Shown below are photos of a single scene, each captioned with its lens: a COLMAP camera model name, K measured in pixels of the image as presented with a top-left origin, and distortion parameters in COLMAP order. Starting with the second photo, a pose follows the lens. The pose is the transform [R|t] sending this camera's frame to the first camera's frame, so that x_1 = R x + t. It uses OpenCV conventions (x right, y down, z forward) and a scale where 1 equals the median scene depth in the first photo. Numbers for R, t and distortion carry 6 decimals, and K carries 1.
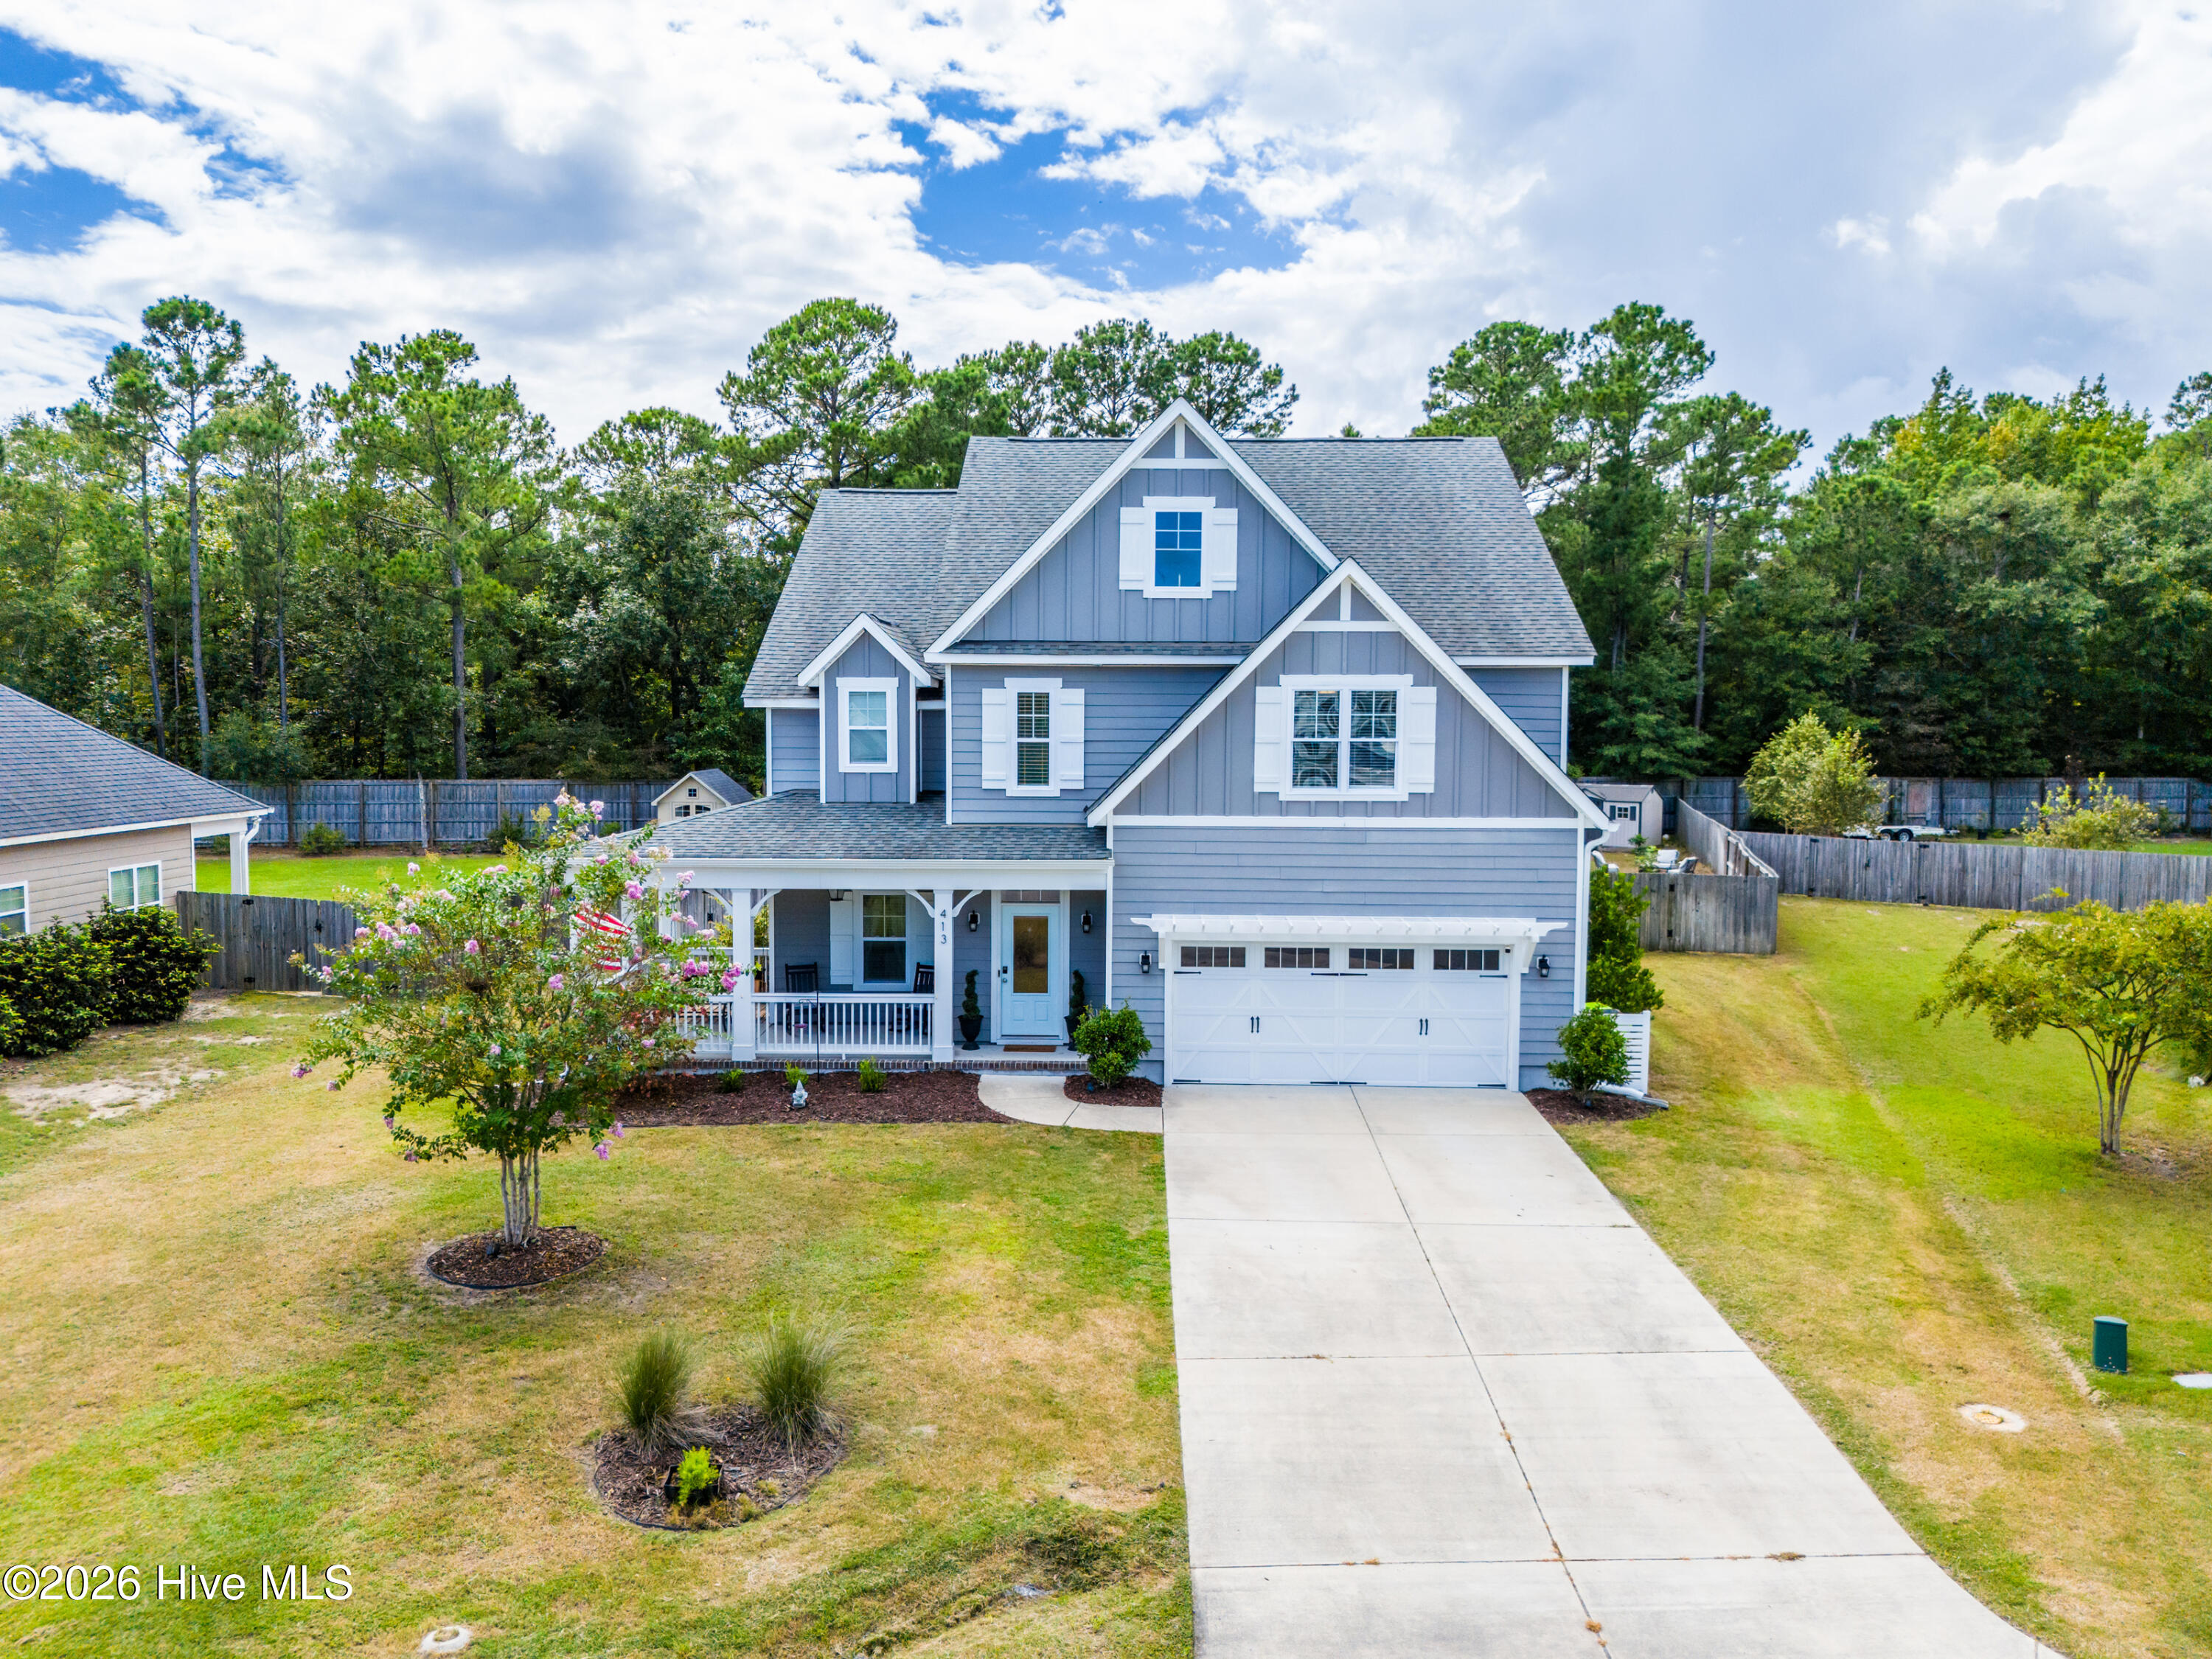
lens RADIAL K [[1688.9, 0, 1098.6], [0, 1688.9, 829.7], [0, 0, 1]] dist [0.020527, -0.039660]
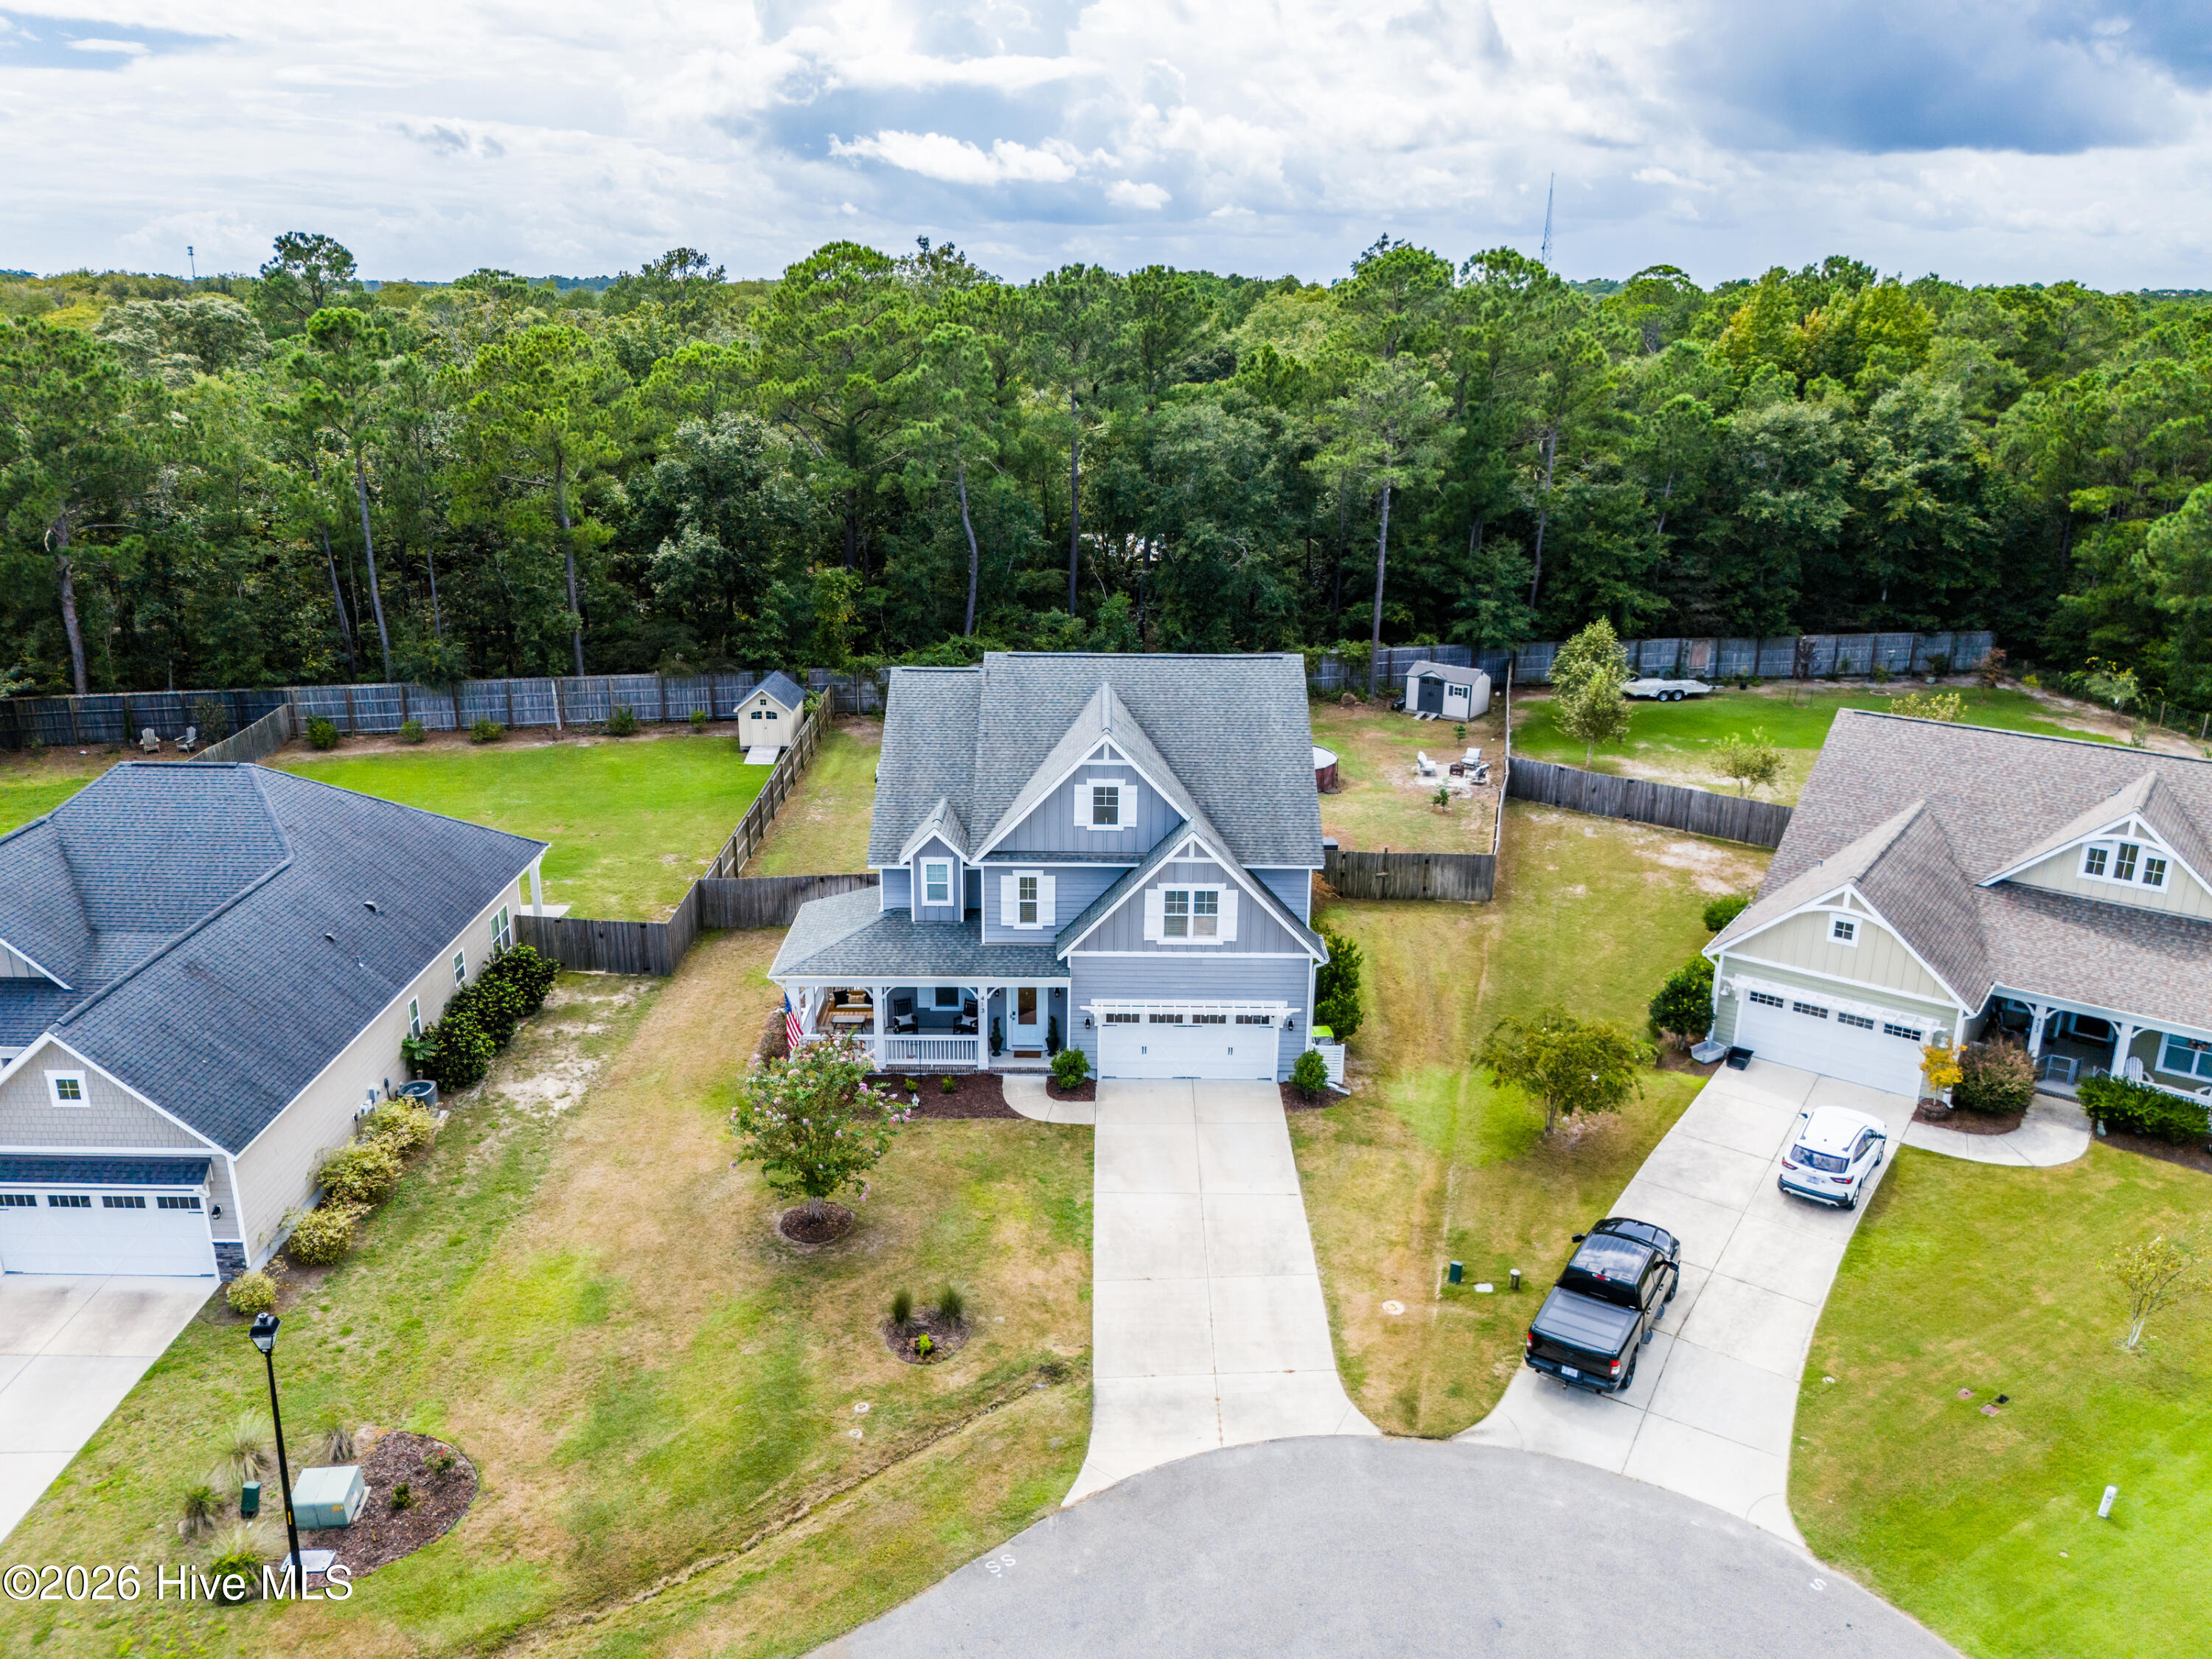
lens RADIAL K [[1688.9, 0, 1106.4], [0, 1688.9, 822.6], [0, 0, 1]] dist [0.020527, -0.039660]
pose [[0.999703, -0.002080, 0.024292, 0.002820], [-0.003732, 0.971554, 0.236788, -0.602630], [-0.024093, -0.236808, 0.971258, -0.827662]]
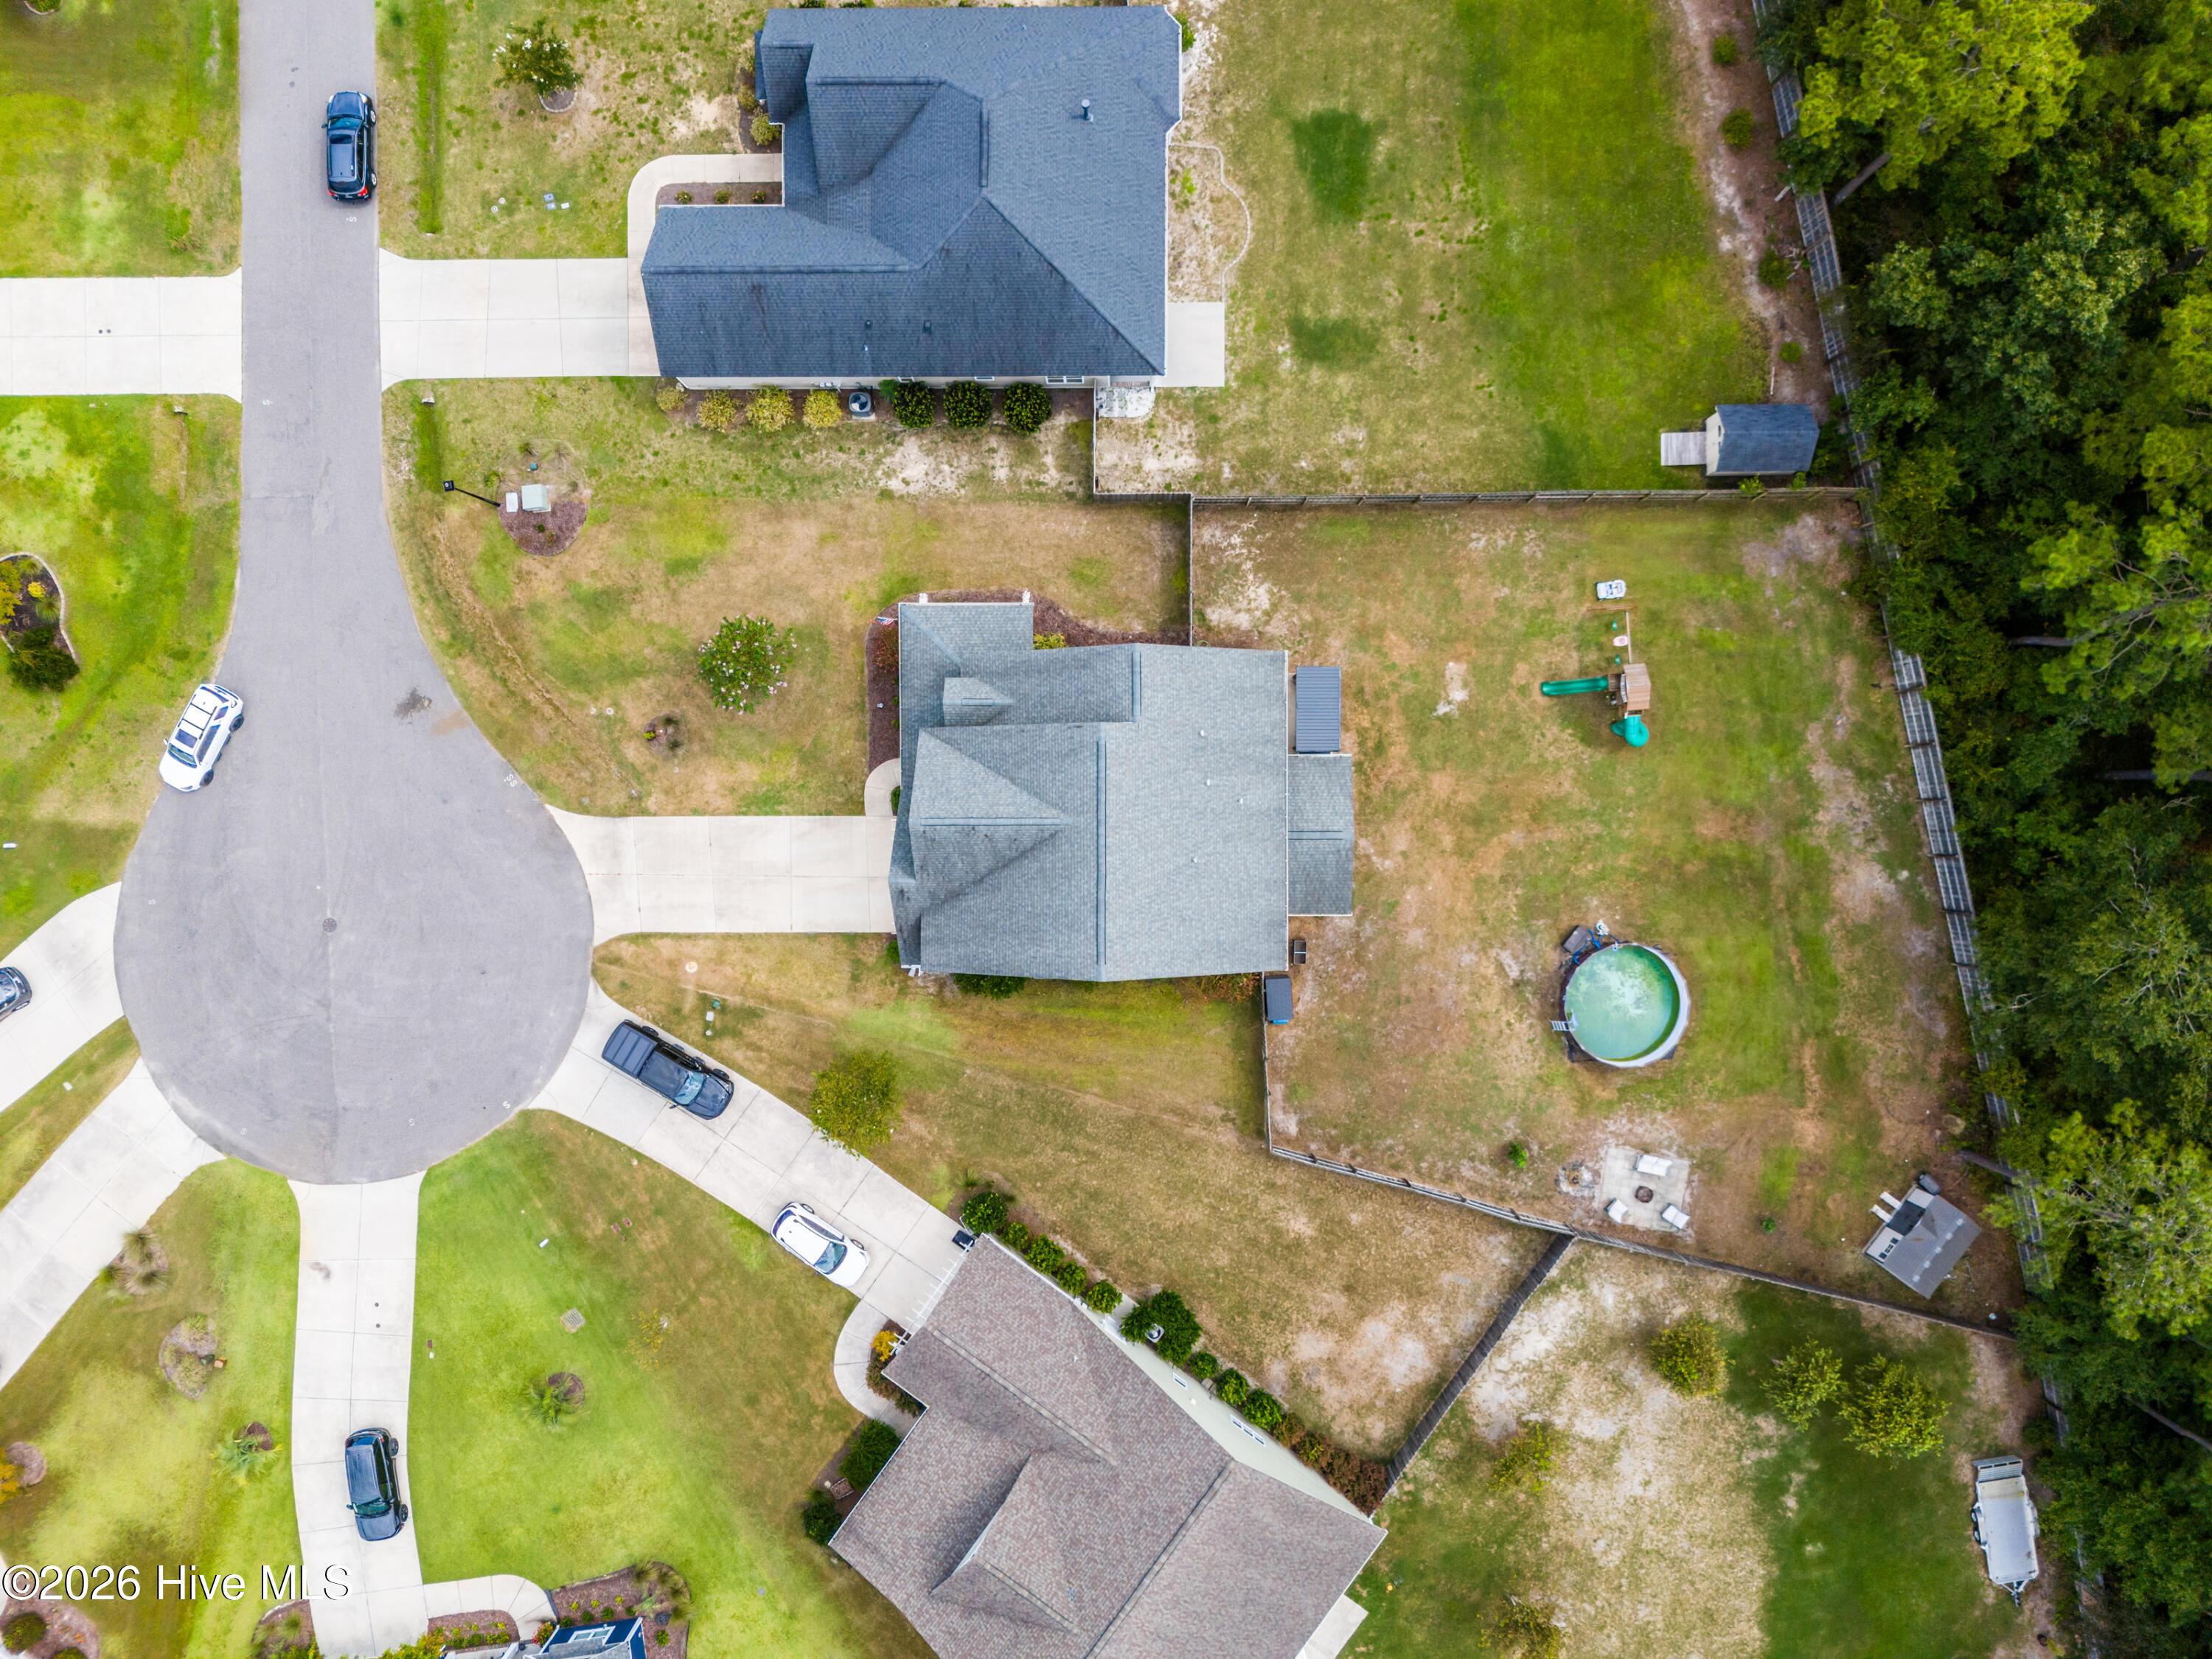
lens RADIAL K [[1688.9, 0, 1105.5], [0, 1688.9, 833.3], [0, 0, 1]] dist [0.020527, -0.039660]
pose [[0.023679, 0.999713, 0.003510, 0.066391], [-0.051837, -0.002278, 0.998653, -2.932002], [0.998375, -0.023829, 0.051769, 1.177391]]
